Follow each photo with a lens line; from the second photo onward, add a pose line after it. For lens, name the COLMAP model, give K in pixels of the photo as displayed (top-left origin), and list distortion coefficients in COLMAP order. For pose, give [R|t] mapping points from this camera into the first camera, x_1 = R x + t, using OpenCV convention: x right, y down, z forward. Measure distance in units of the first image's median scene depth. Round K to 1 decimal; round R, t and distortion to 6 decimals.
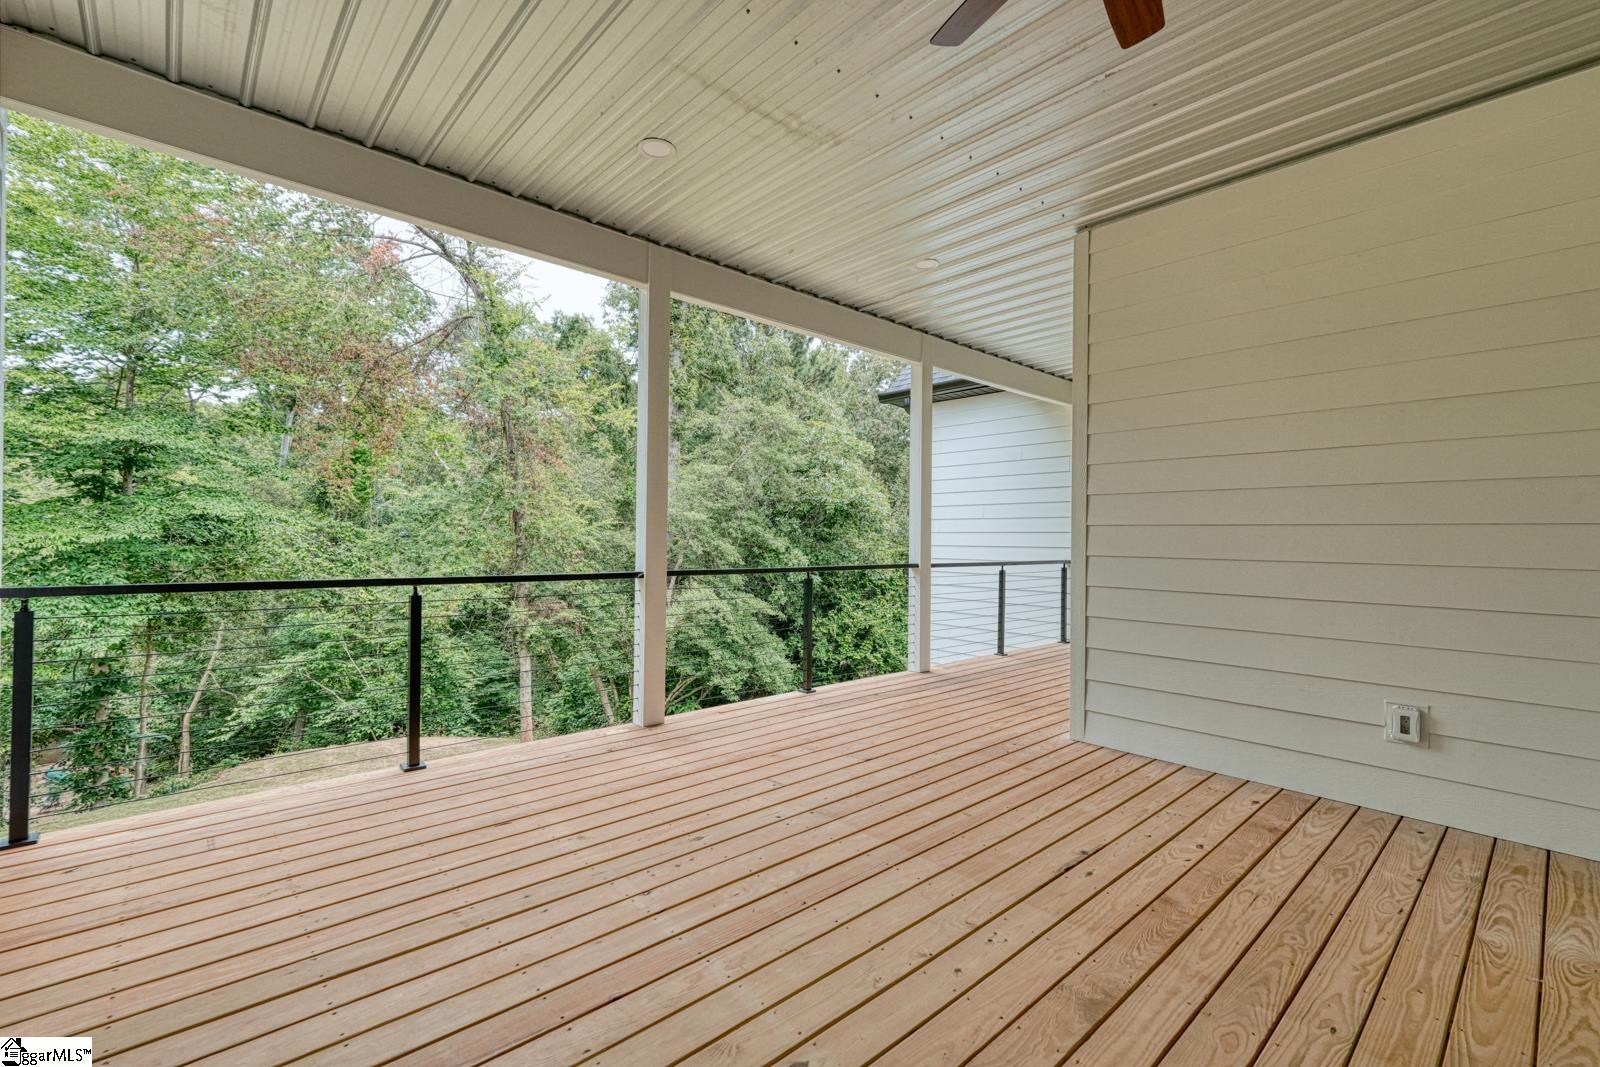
lens RADIAL K [[701.0, 0, 803.6], [0, 701.0, 542.4], [0, 0, 1]] dist [0.001996, 0.000766]
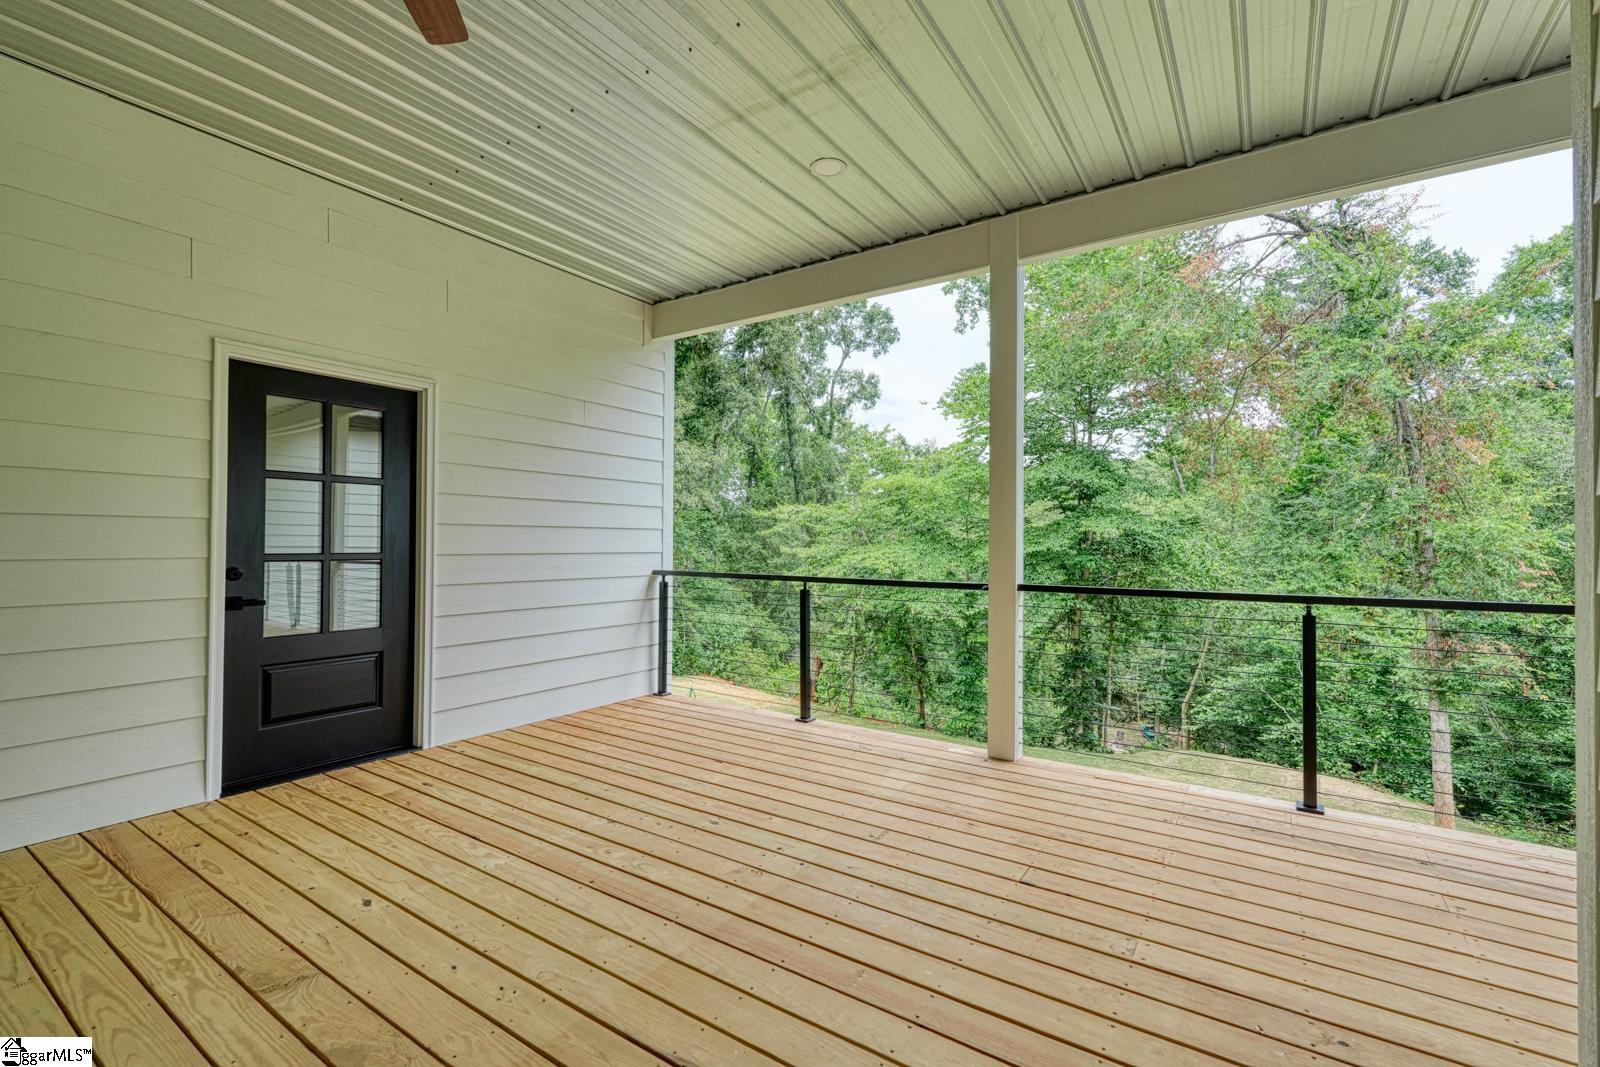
lens RADIAL K [[701.0, 0, 801.6], [0, 701.0, 525.9], [0, 0, 1]] dist [0.001996, 0.000766]
pose [[0.228196, -0.034033, -0.973020, 0.692811], [-0.008700, 0.999278, -0.036991, 0.004094], [0.973576, 0.016907, 0.227735, 0.644885]]
